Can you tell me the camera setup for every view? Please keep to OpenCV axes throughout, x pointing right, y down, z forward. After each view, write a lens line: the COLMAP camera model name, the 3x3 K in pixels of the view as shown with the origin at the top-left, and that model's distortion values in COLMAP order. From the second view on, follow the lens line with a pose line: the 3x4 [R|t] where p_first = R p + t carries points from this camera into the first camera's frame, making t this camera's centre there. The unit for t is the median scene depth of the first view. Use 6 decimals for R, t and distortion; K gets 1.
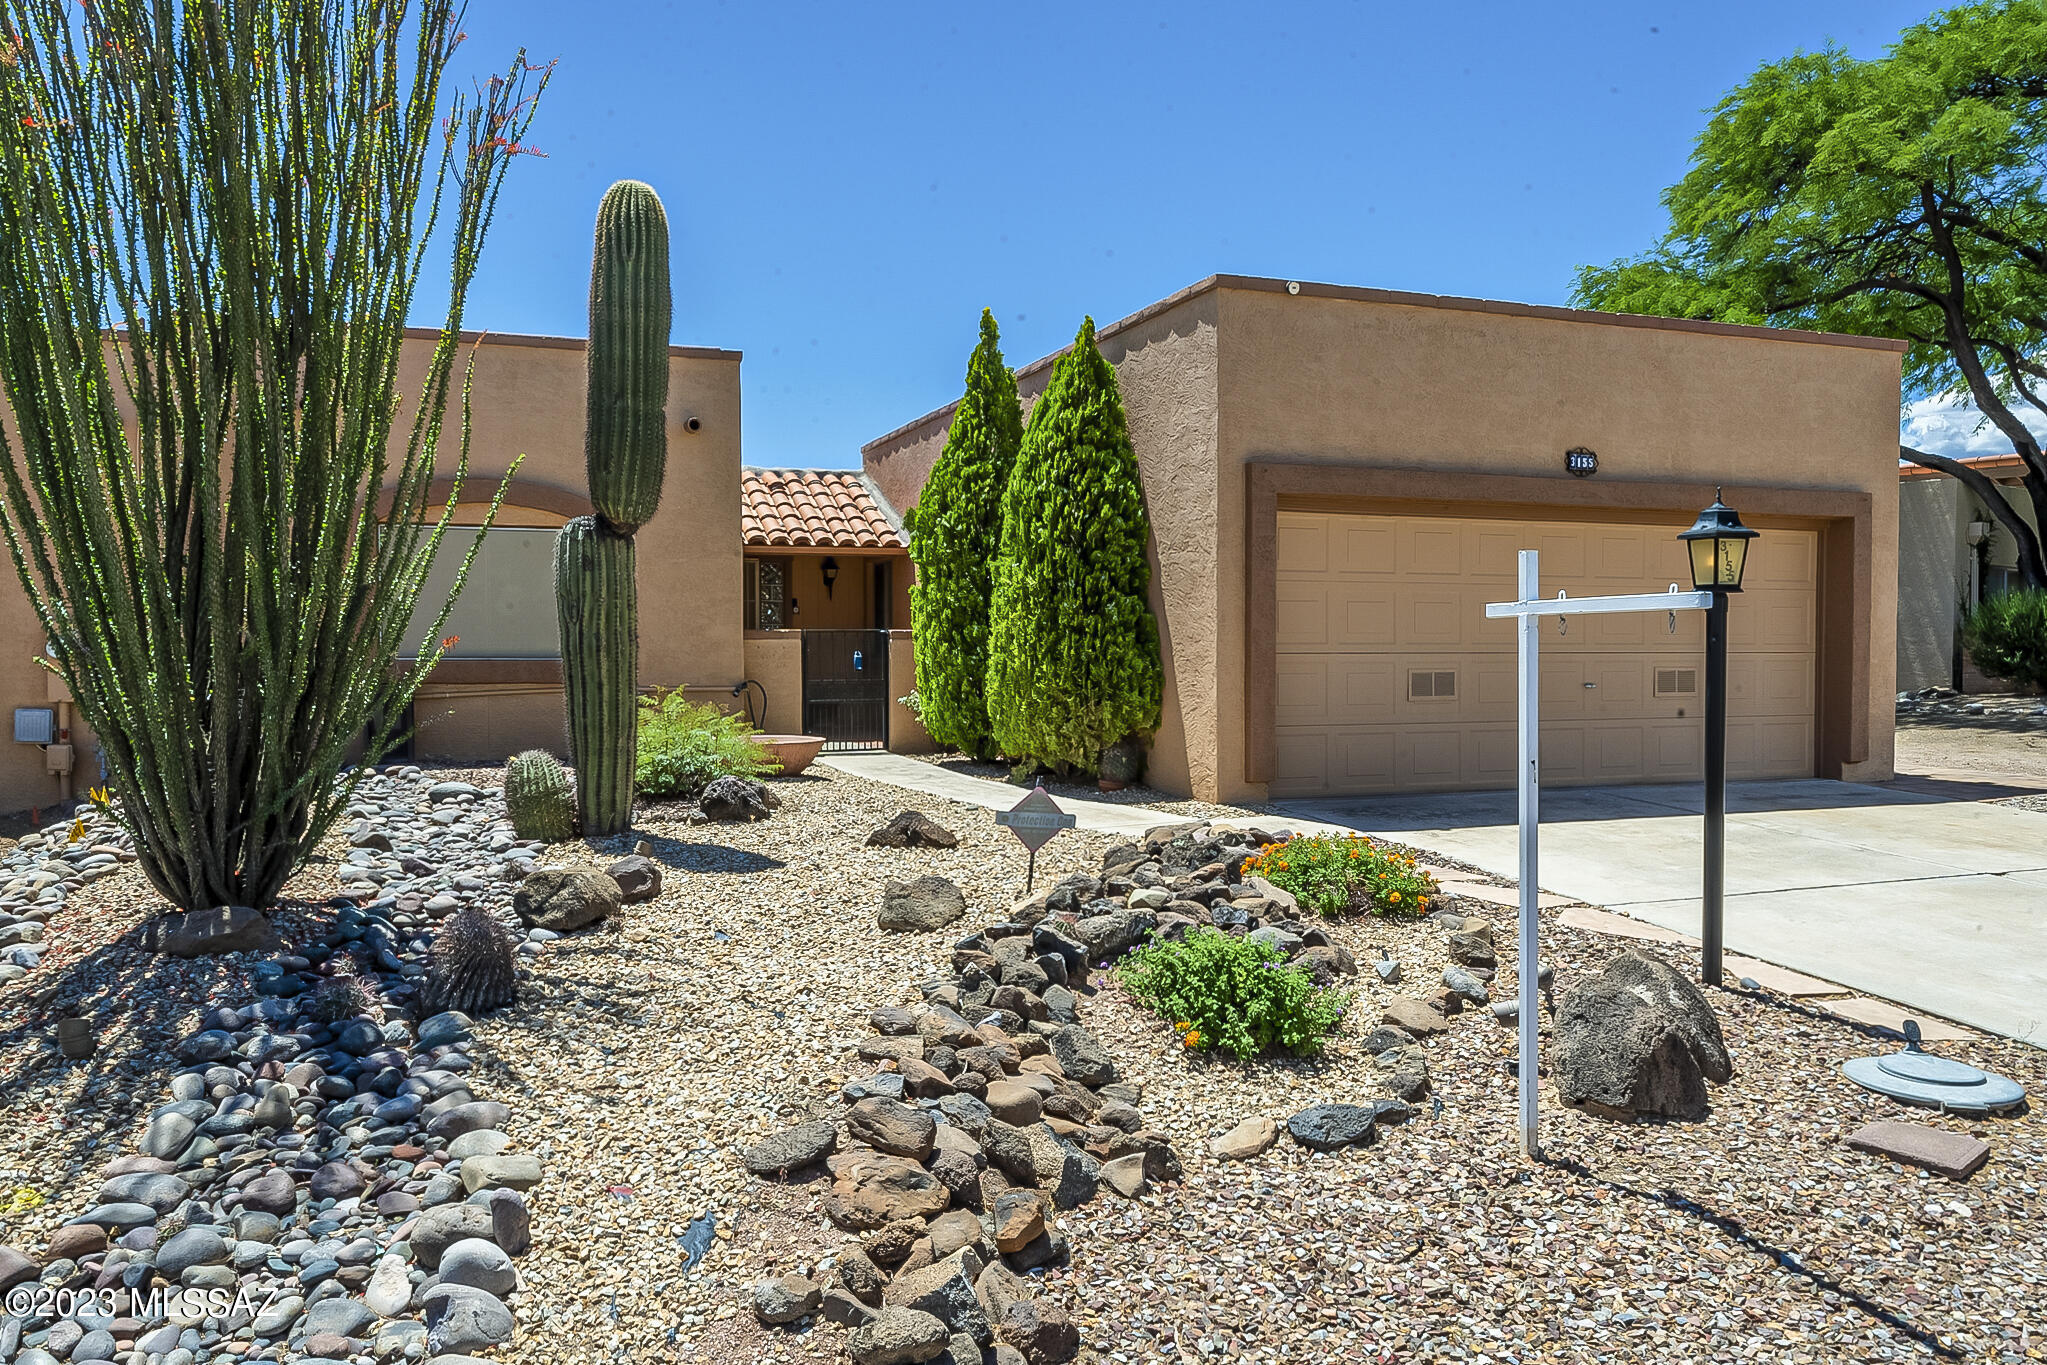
lens RADIAL K [[1520.8, 0, 1019.4], [0, 1520.8, 694.2], [0, 0, 1]] dist [-0.004235, -0.000529]
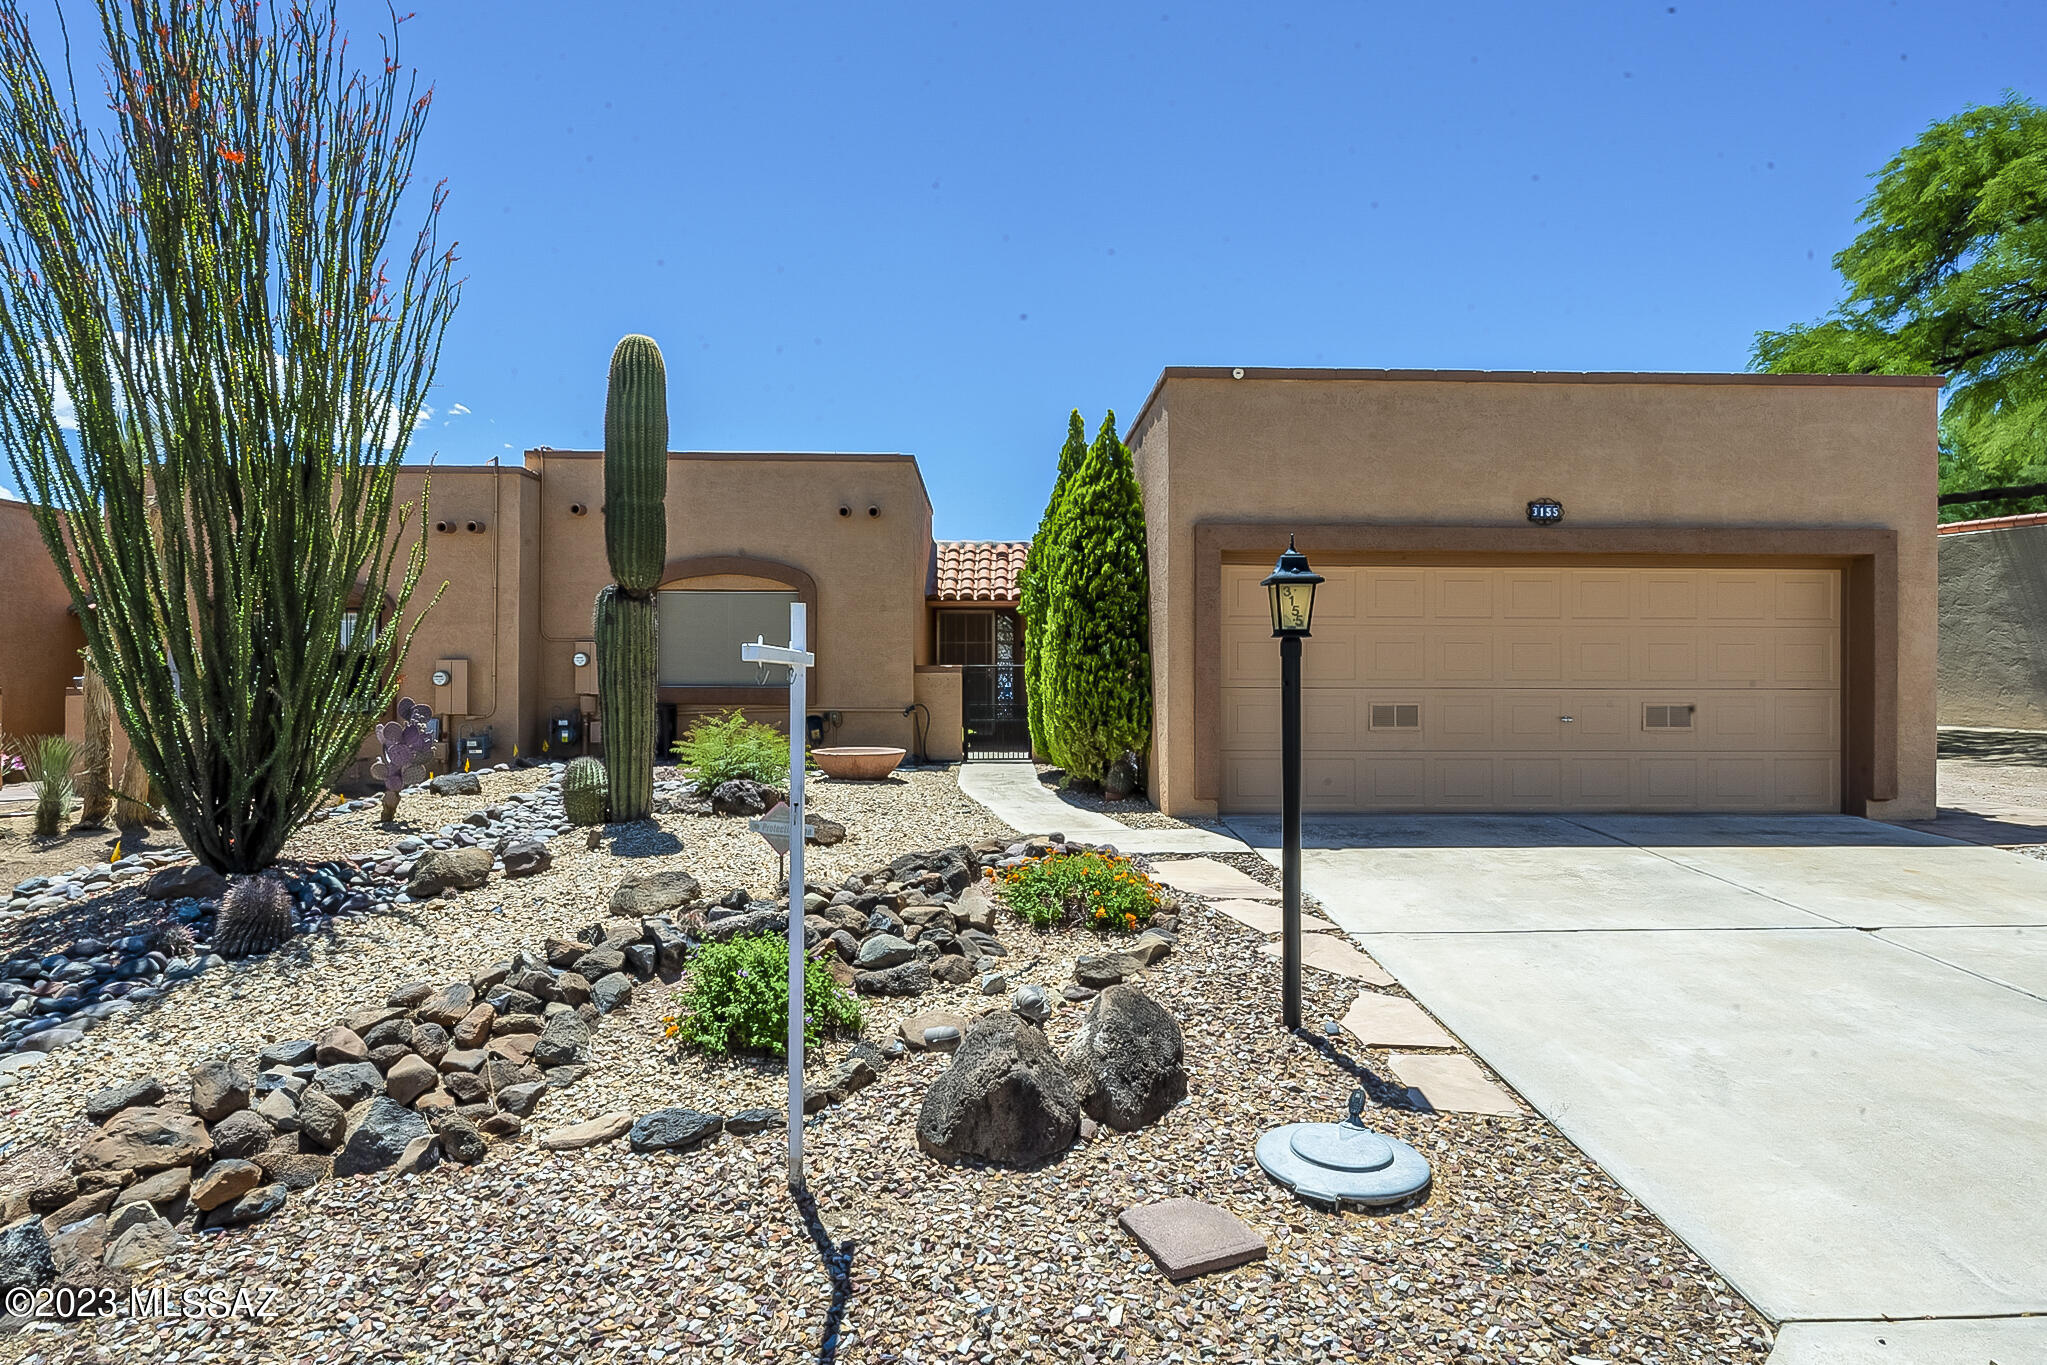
lens RADIAL K [[1147.7, 0, 1027.6], [0, 1147.7, 677.6], [0, 0, 1]] dist [-0.004632, 0.001529]
pose [[0.946375, 0.004121, -0.323043, 0.291180], [-0.013222, 0.999575, -0.025982, -0.009485], [0.322798, 0.028860, 0.946028, 0.118167]]
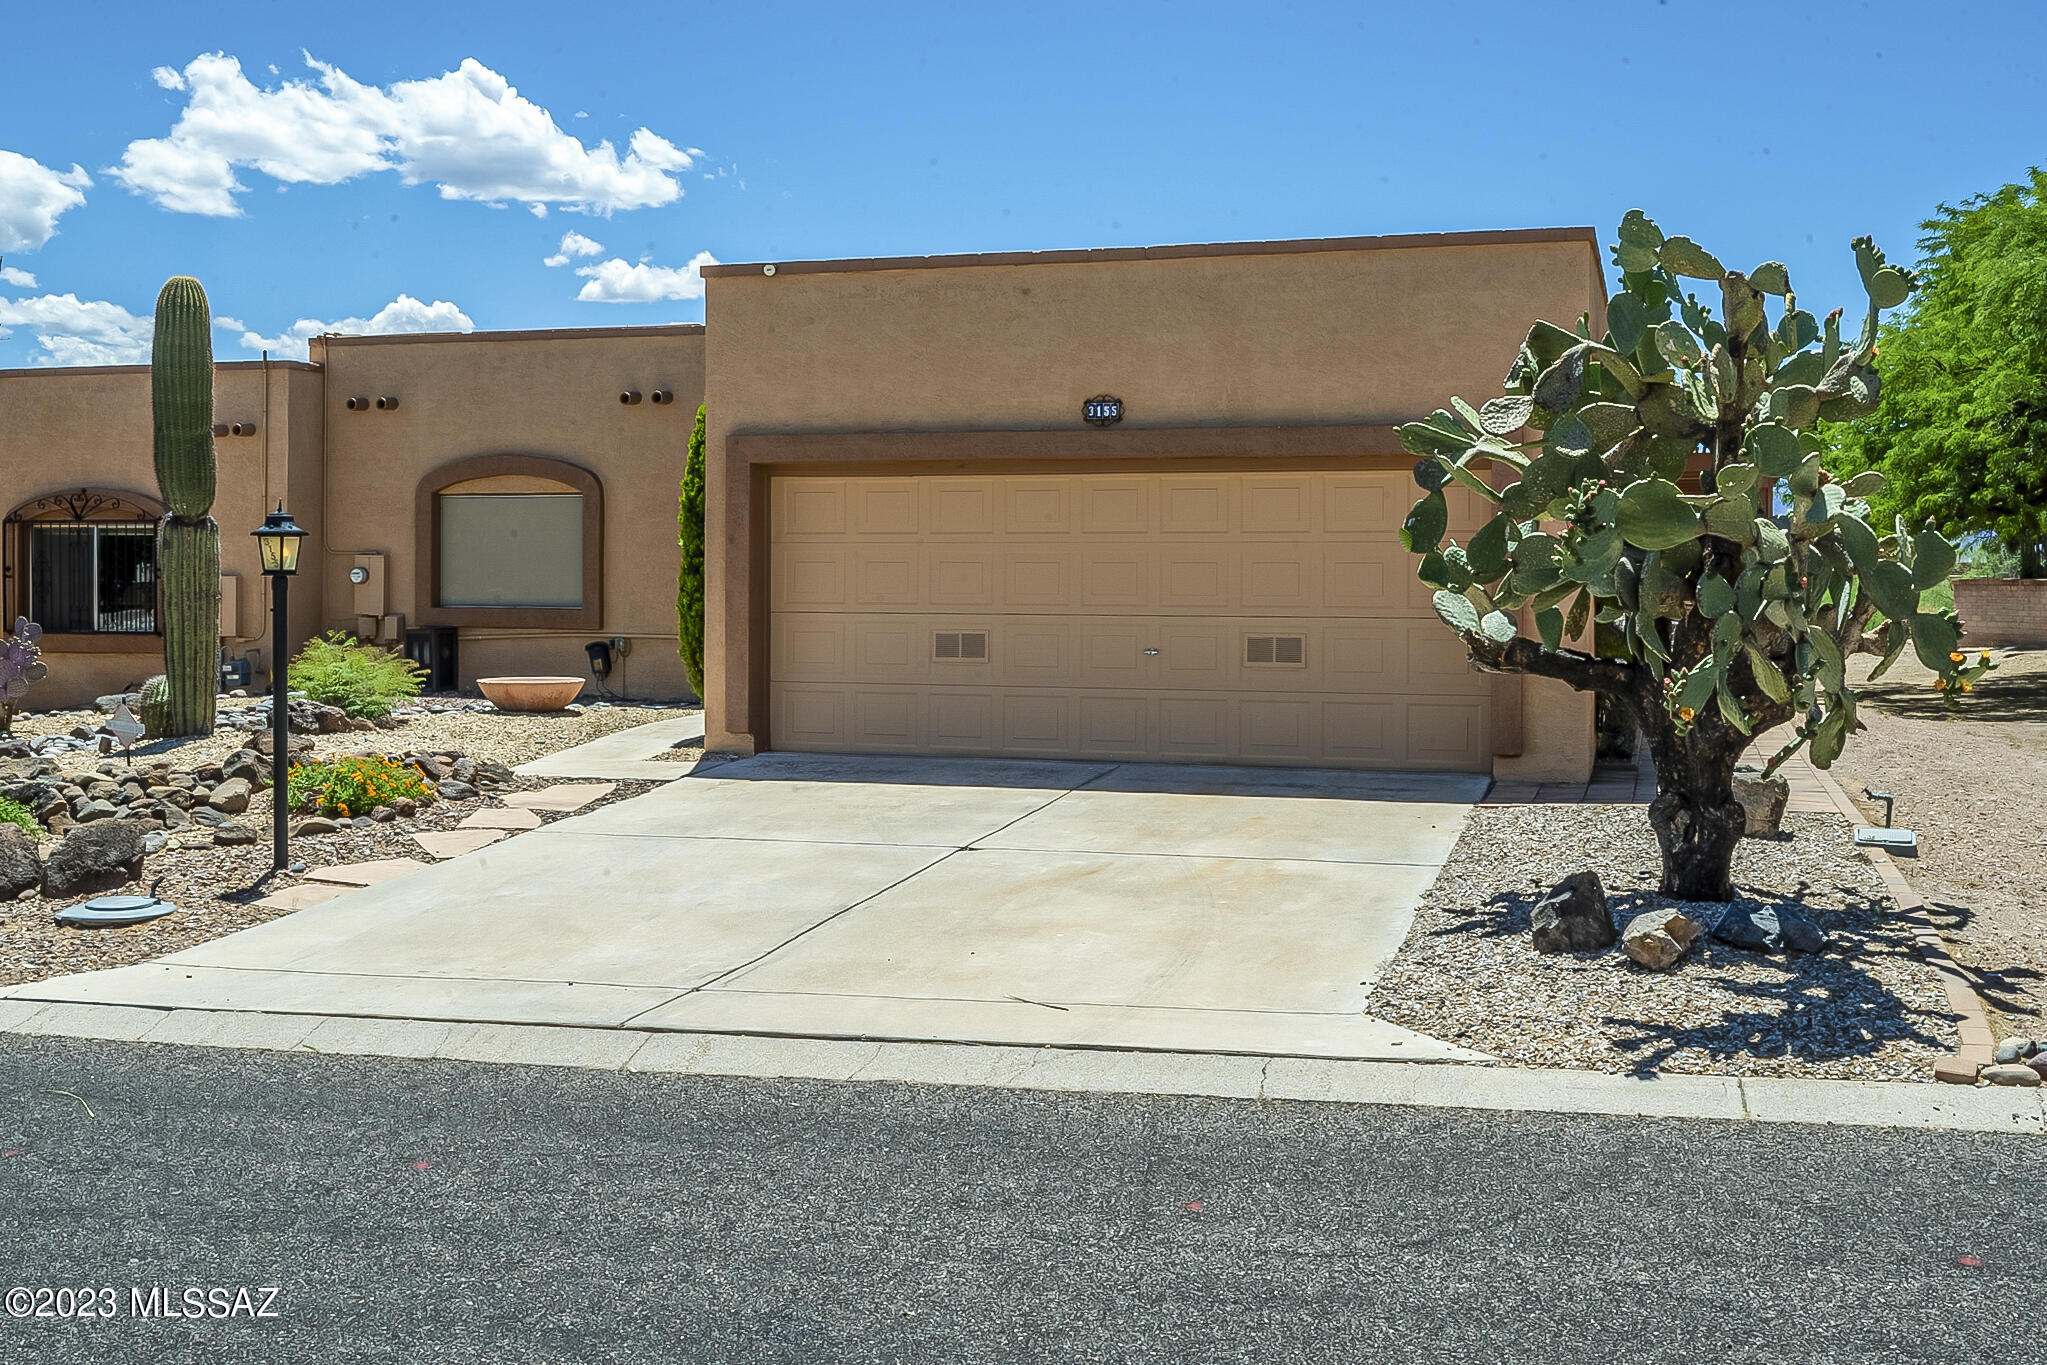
lens RADIAL K [[2015.6, 0, 1007.7], [0, 2015.6, 602.7], [0, 0, 1]] dist [-0.001869, 0.000000]
pose [[0.796212, 0.010117, -0.604933, 1.091700], [-0.022934, 0.999646, -0.013467, -0.017551], [0.604583, 0.024596, 0.796162, -0.016186]]
